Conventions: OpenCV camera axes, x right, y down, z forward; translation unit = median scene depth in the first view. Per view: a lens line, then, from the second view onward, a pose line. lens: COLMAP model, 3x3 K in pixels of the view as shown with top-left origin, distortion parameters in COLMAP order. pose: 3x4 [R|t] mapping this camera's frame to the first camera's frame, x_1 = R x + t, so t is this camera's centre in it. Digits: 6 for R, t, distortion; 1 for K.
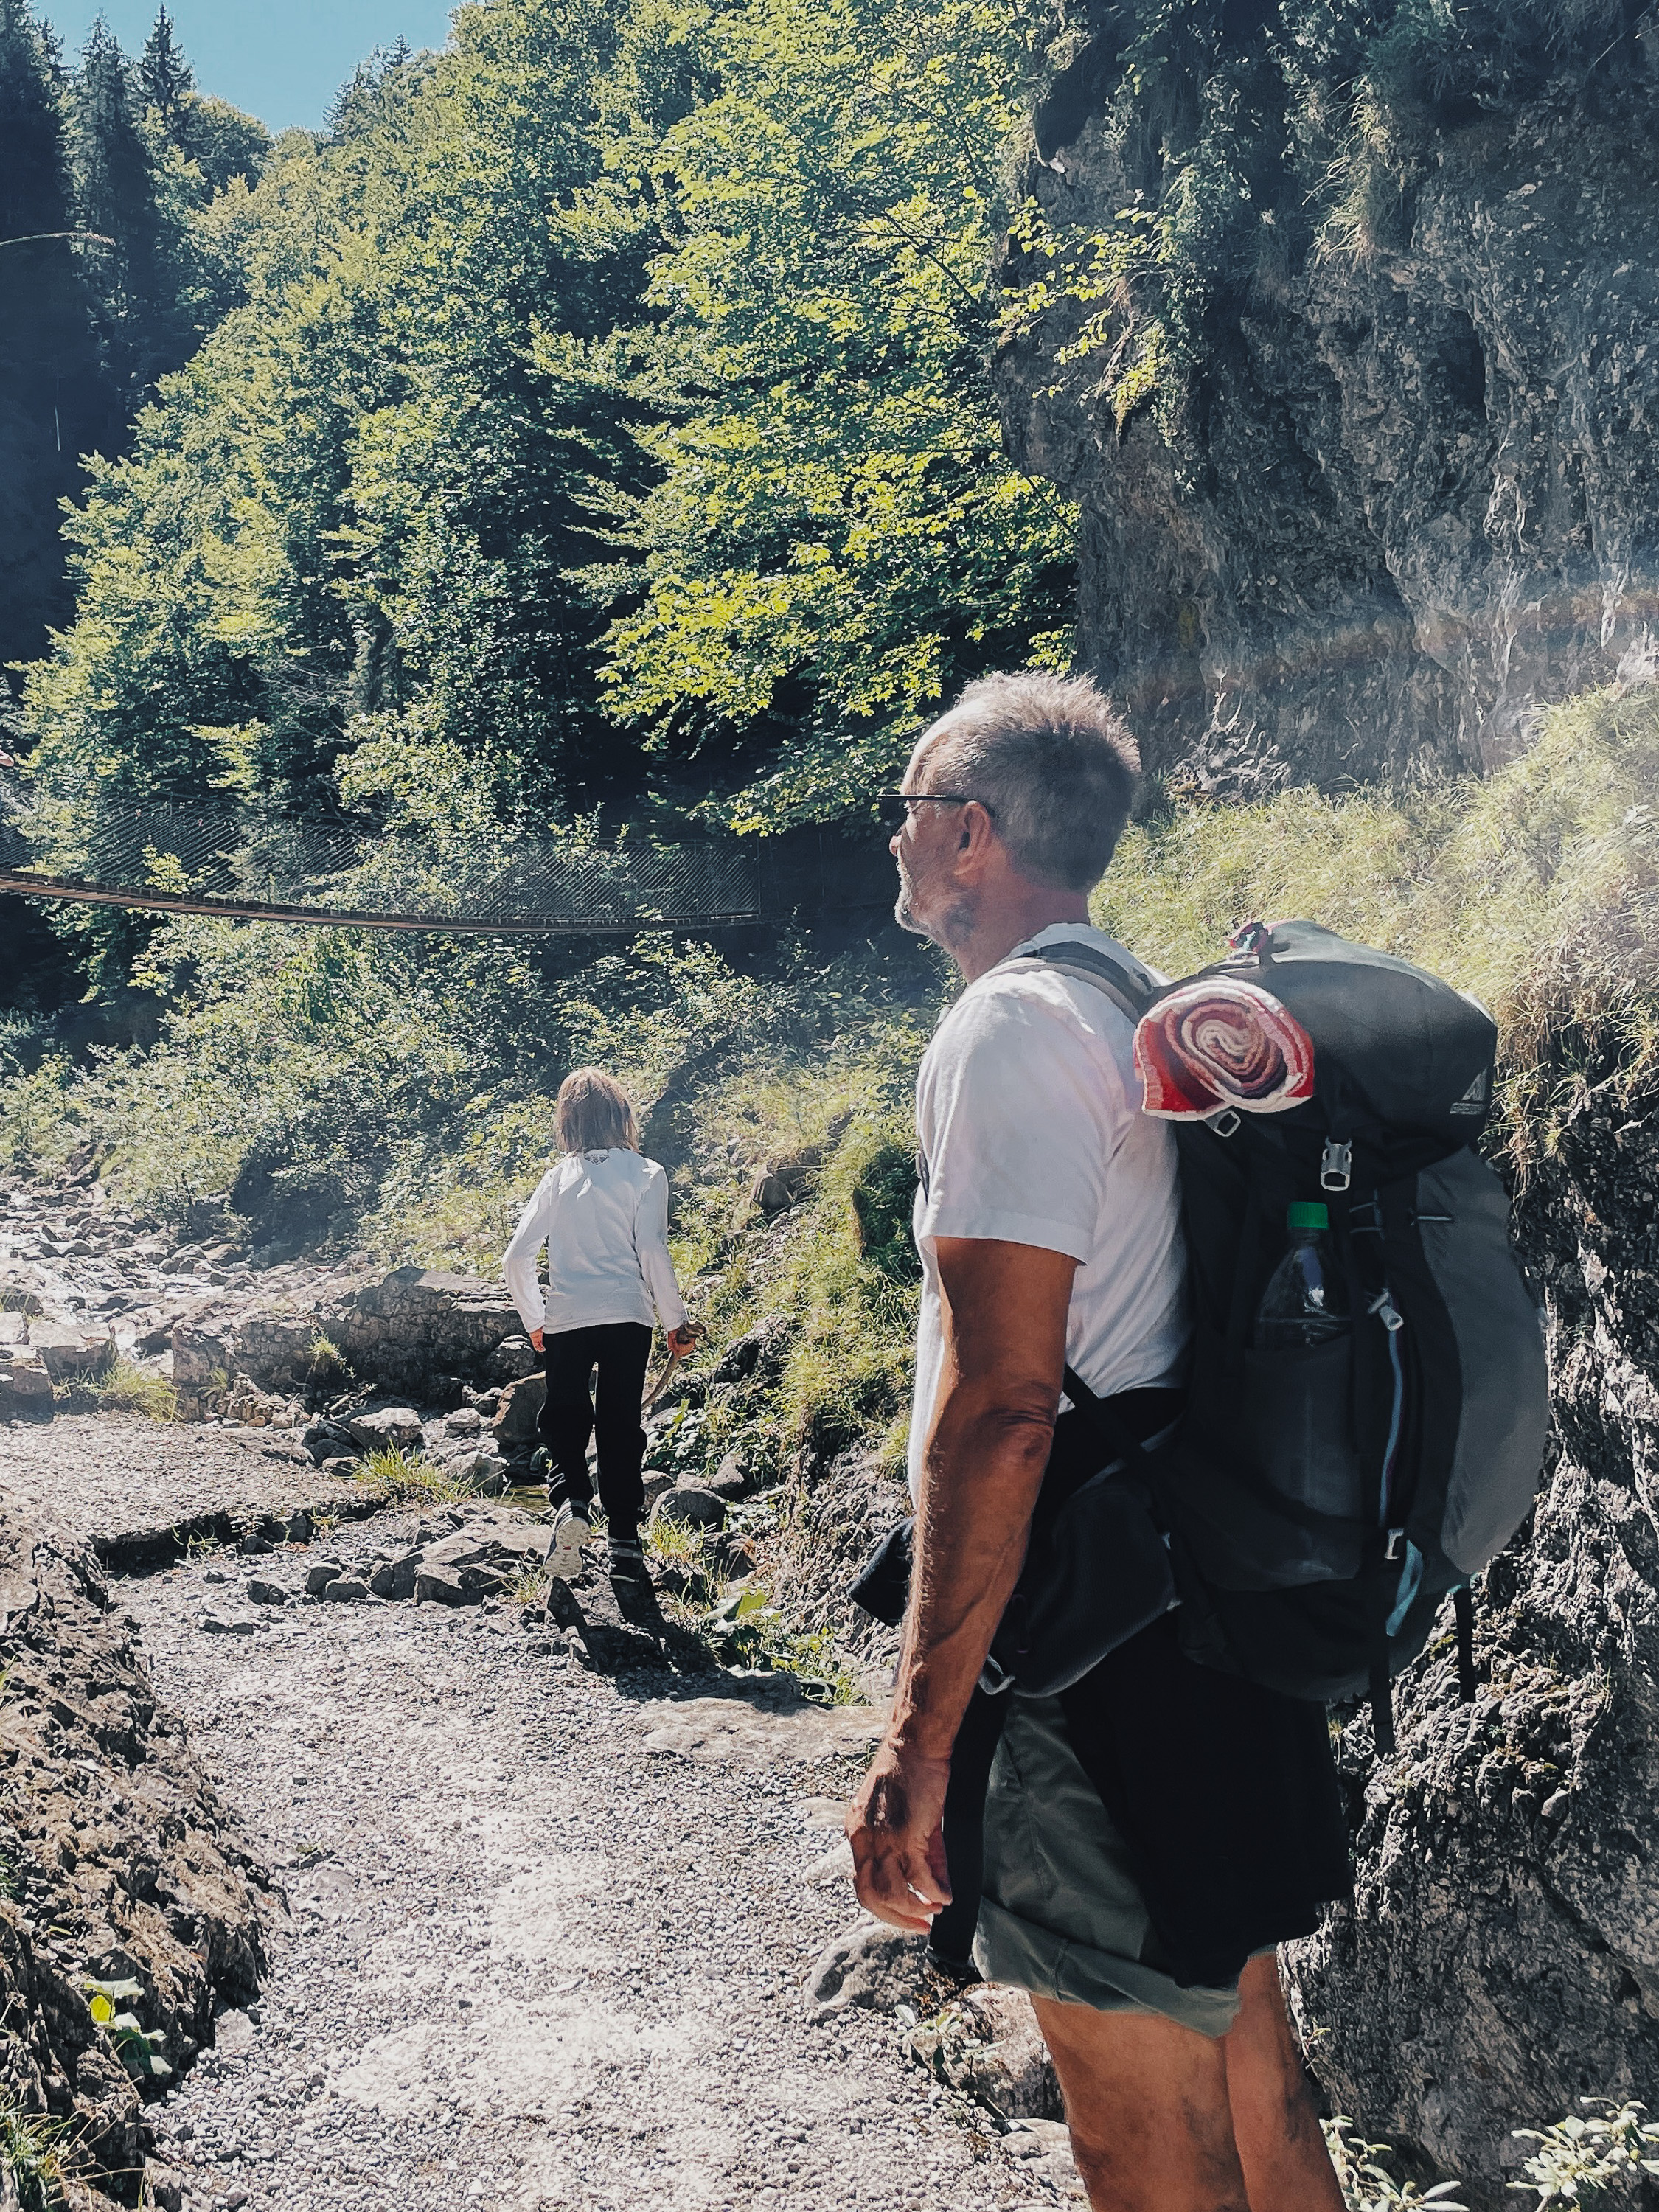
lens RADIAL K [[2654.7, 0, 829.2], [0, 2654.7, 1106.7], [0, 0, 1]] dist [-0.000663, 0.000000]
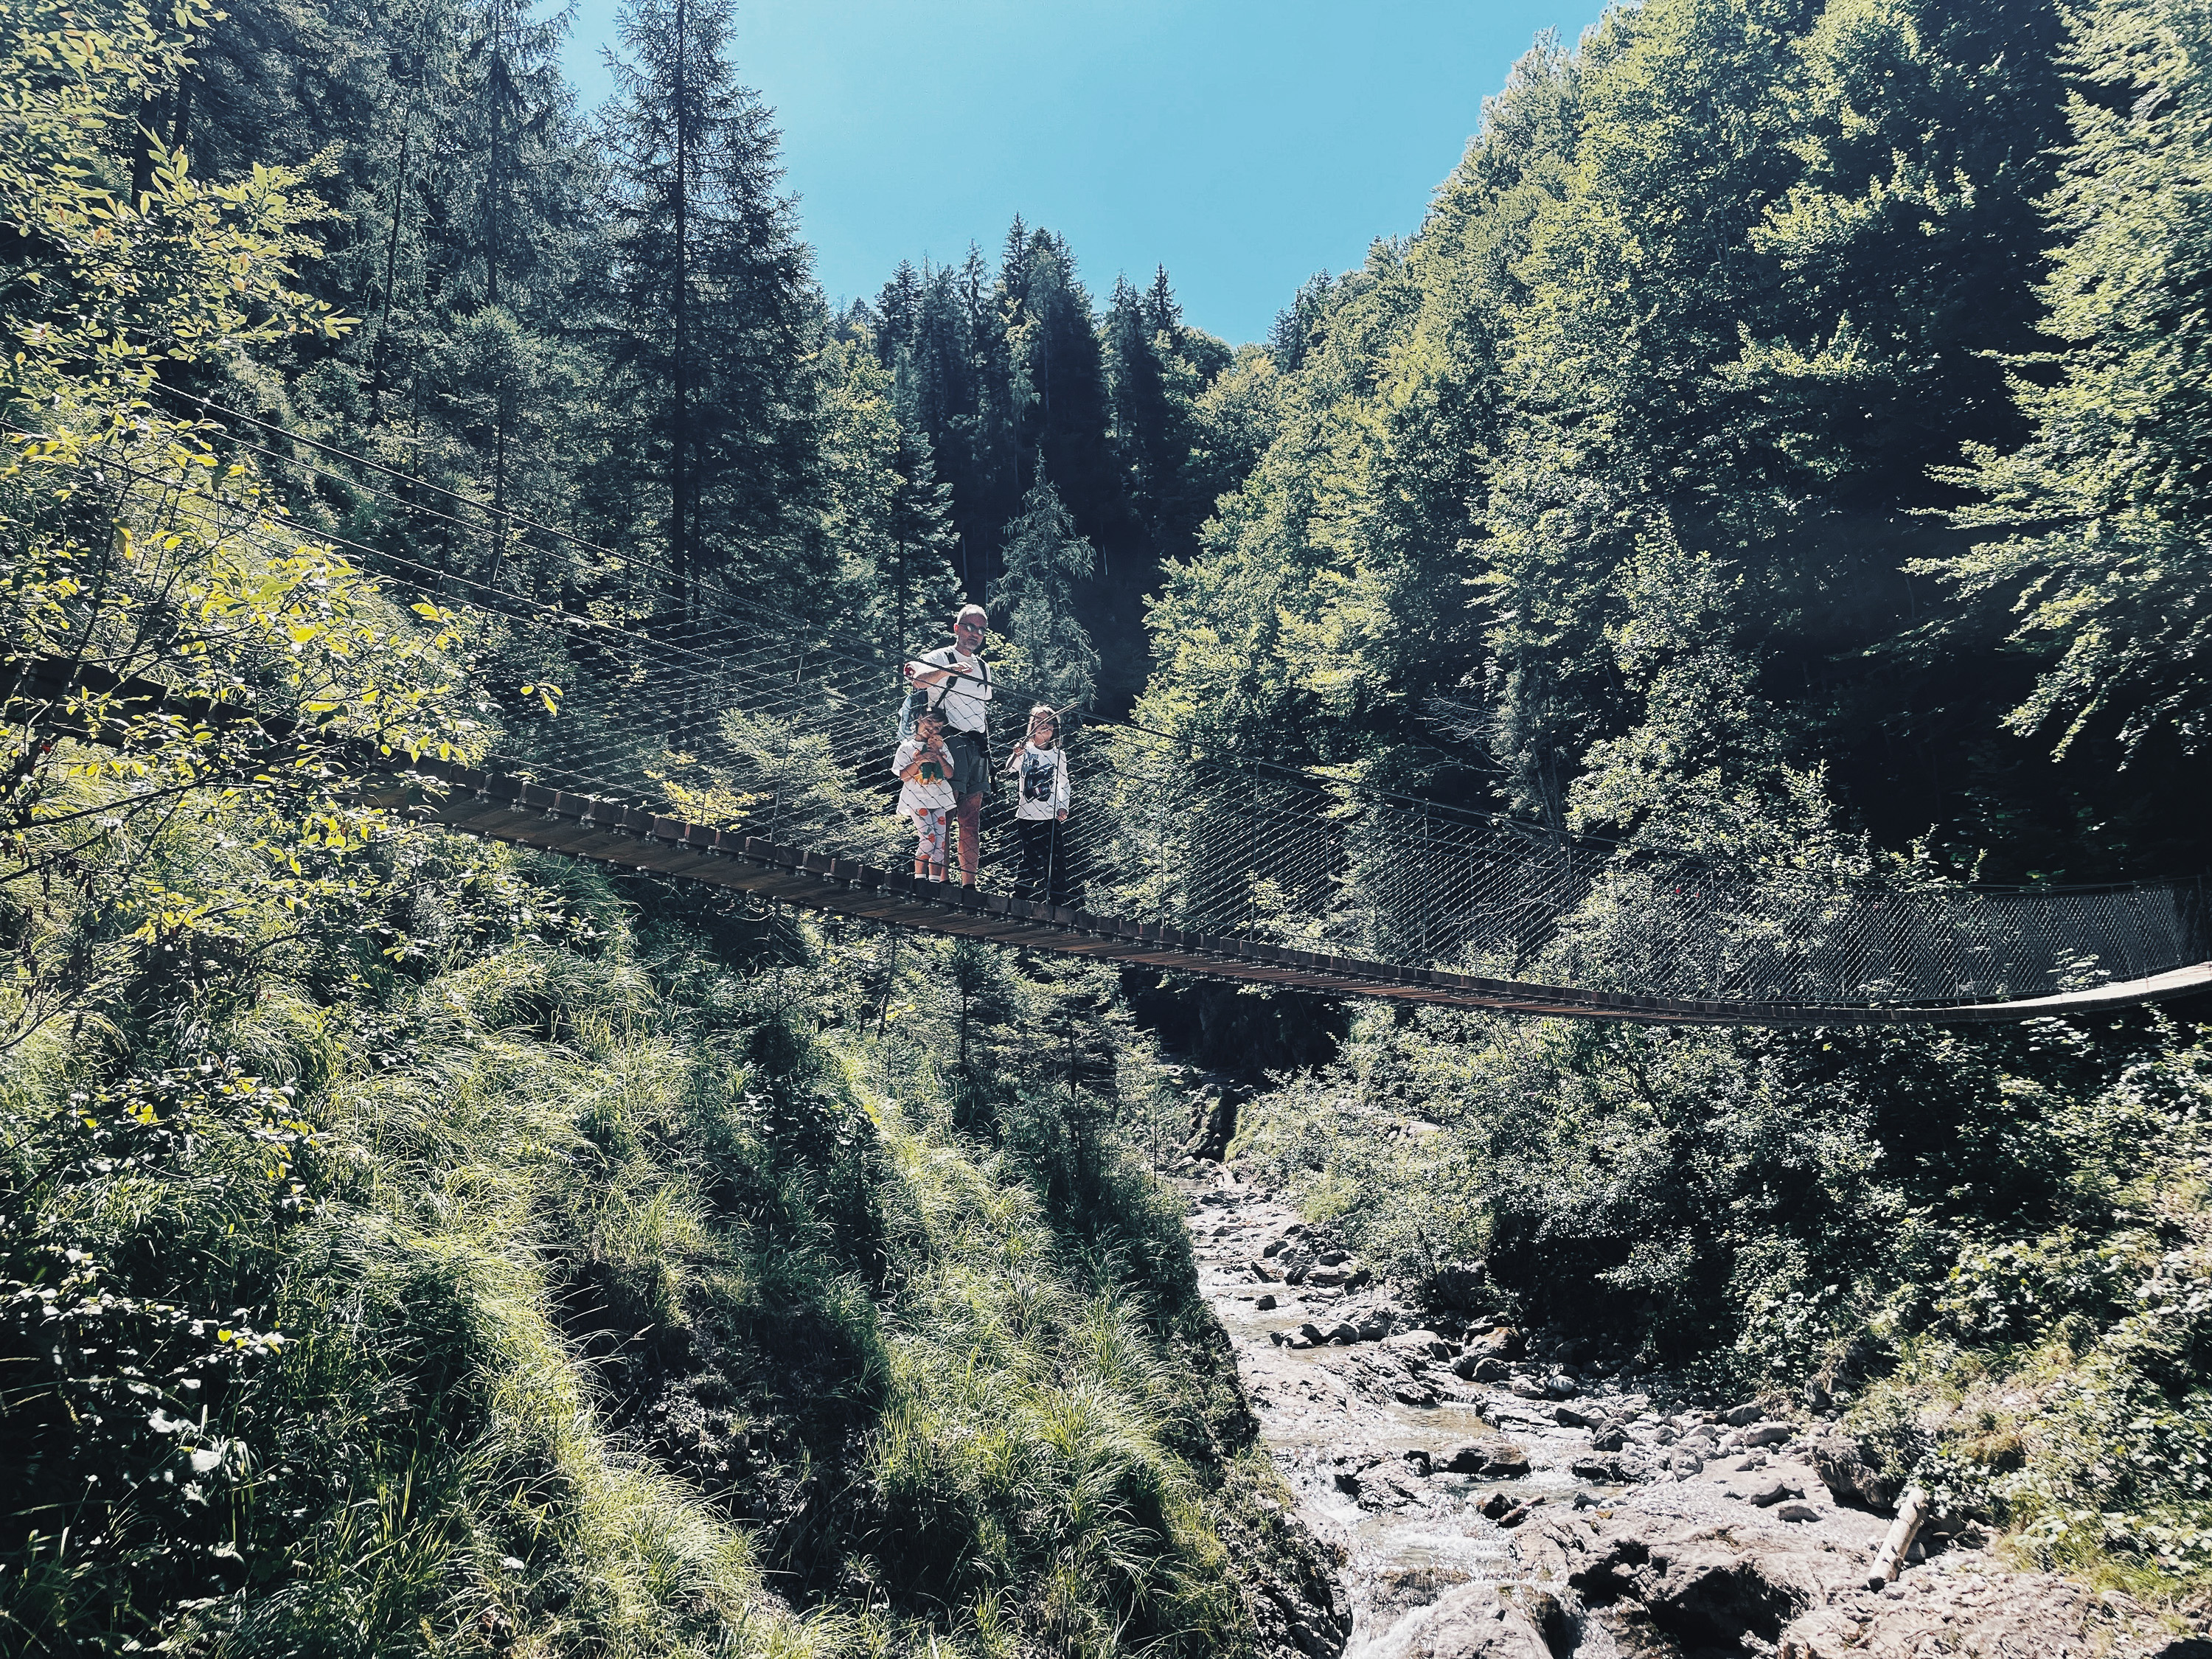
lens RADIAL K [[1662.5, 0, 1106.1], [0, 1662.5, 829.1], [0, 0, 1]] dist [0.005034, 0.000196]
pose [[0.972126, -0.048318, -0.229426, -0.137801], [0.025191, 0.994395, -0.102682, -0.039148], [0.233101, 0.094041, 0.967895, 0.250876]]
